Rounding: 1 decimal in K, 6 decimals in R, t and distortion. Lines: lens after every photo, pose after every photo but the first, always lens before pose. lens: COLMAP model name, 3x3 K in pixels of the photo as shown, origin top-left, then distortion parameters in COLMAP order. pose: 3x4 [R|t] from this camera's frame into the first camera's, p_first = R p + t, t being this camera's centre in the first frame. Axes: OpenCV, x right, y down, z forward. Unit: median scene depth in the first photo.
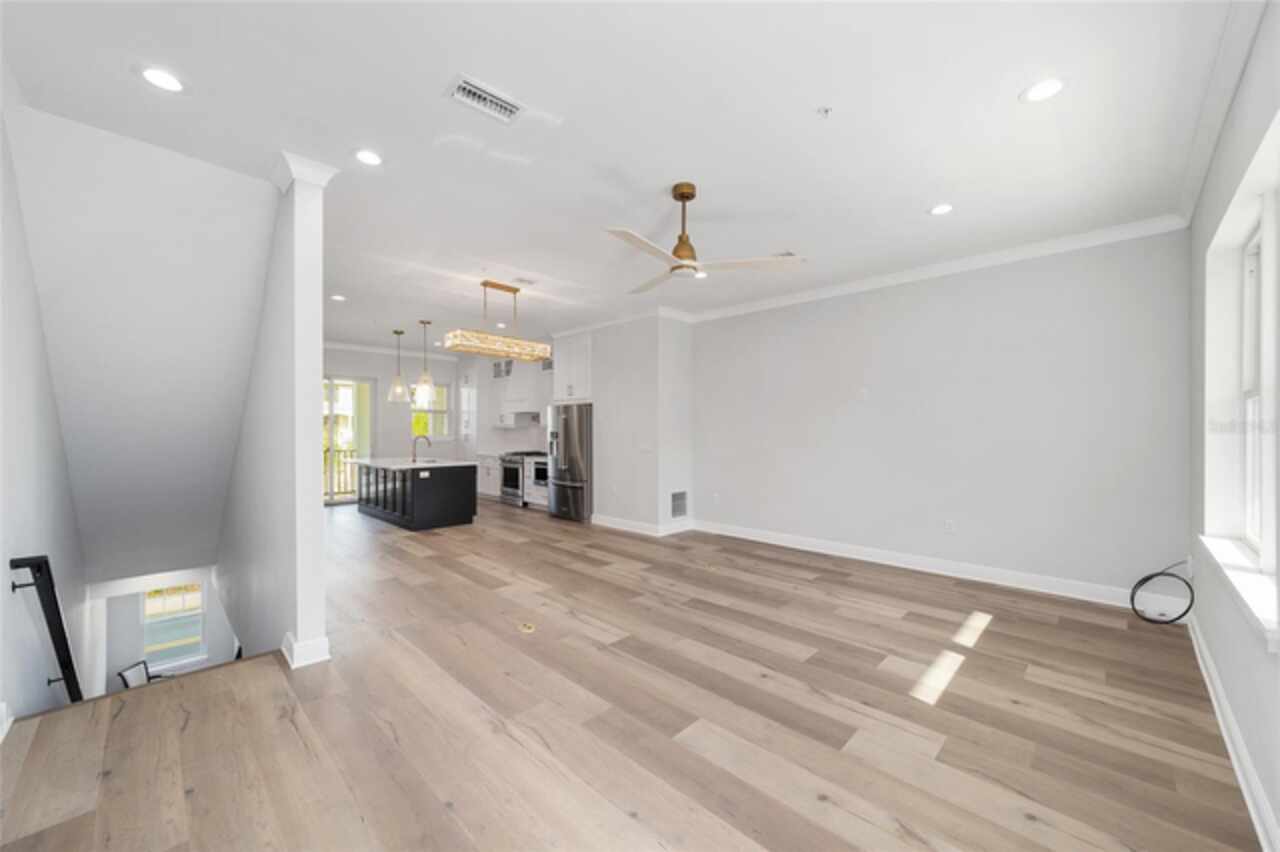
lens RADIAL K [[490.2, 0, 635.5], [0, 490.2, 431.9], [0, 0, 1]] dist [-0.000863, -0.000075]
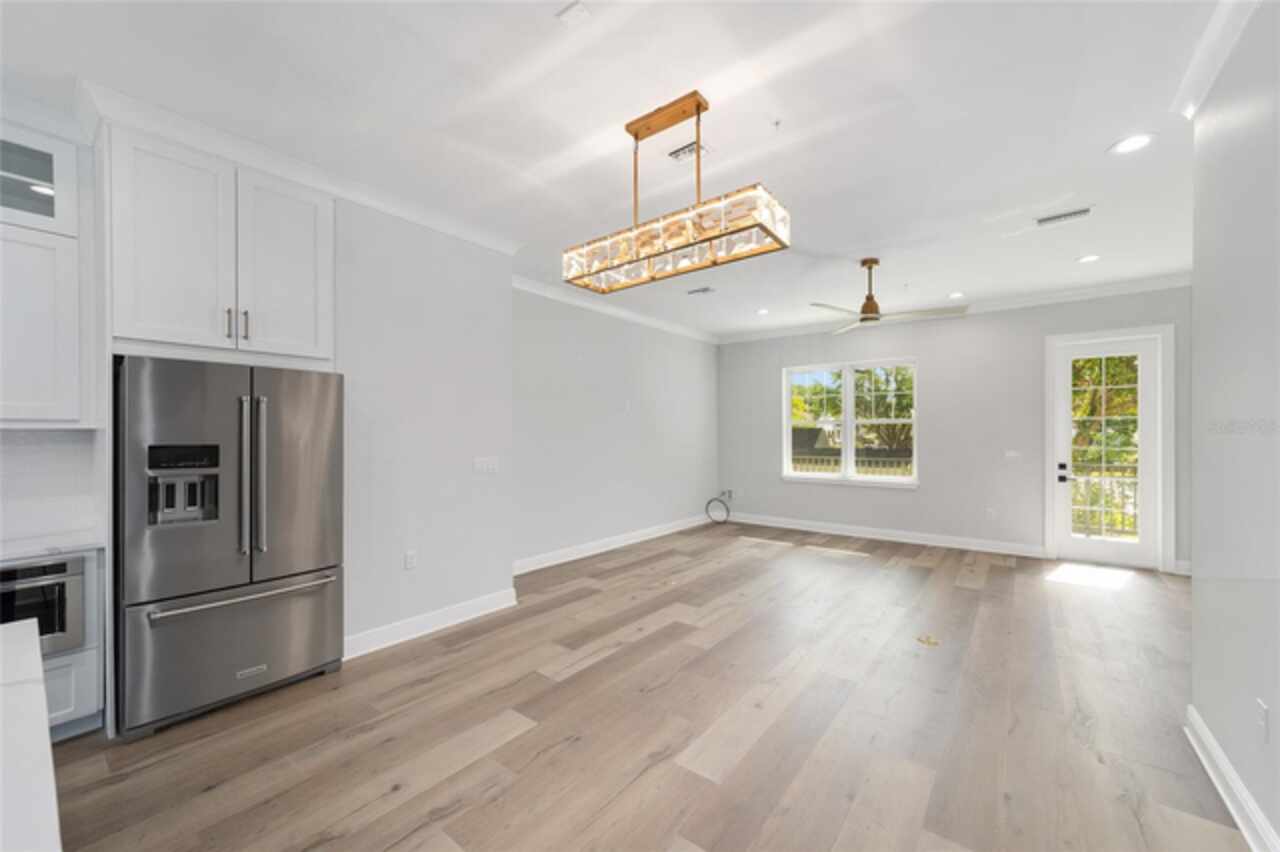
lens RADIAL K [[490.2, 0, 635.5], [0, 490.2, 431.9], [0, 0, 1]] dist [-0.000863, -0.000075]
pose [[-0.117975, 0.013446, 0.992926, -0.957372], [0.004935, 0.999904, -0.012954, 0.000342], [-0.993004, 0.003372, -0.118030, 1.454769]]
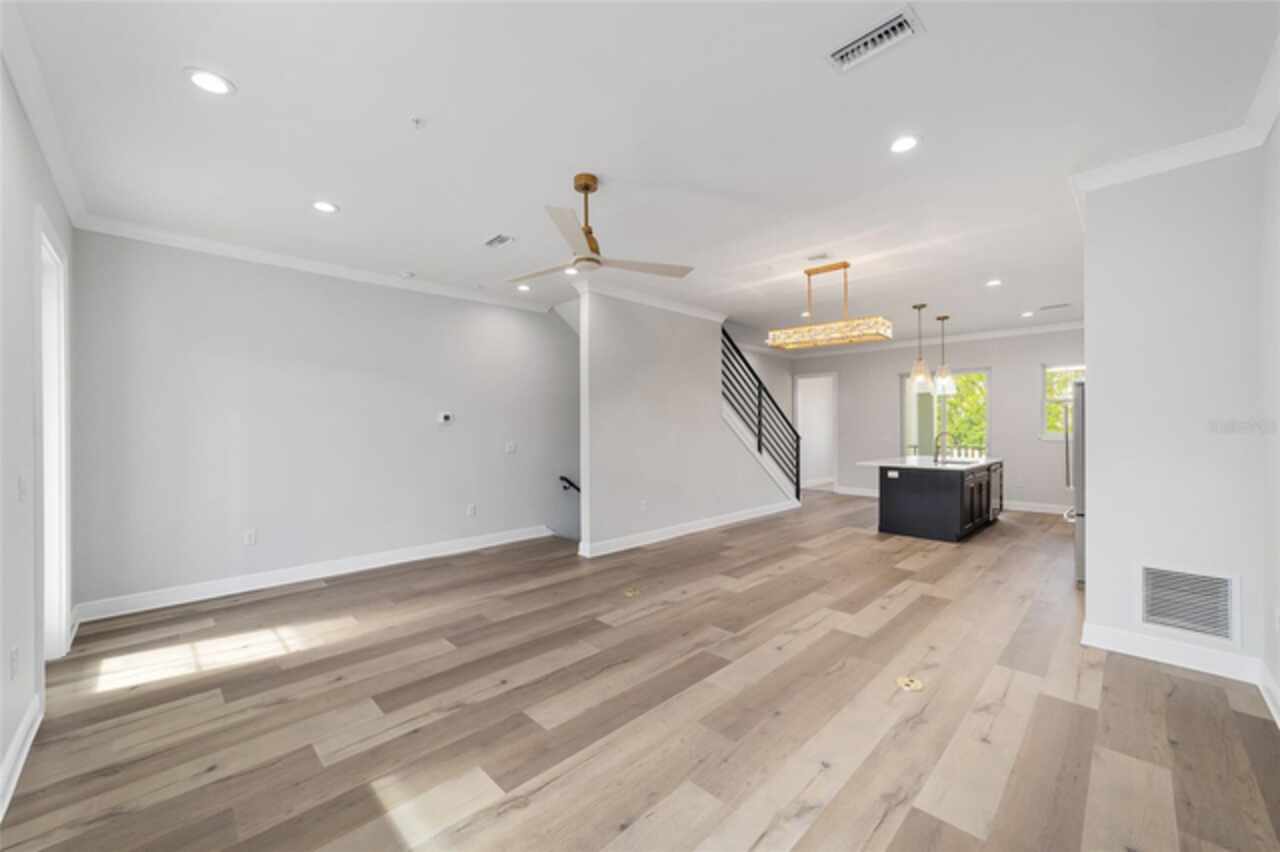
lens RADIAL K [[490.2, 0, 635.5], [0, 490.2, 431.9], [0, 0, 1]] dist [-0.000863, -0.000075]
pose [[-0.013488, 0.008419, -0.999874, 0.851851], [0.002143, 0.999963, 0.008390, -0.004236], [0.999907, -0.002029, -0.013505, 0.885068]]
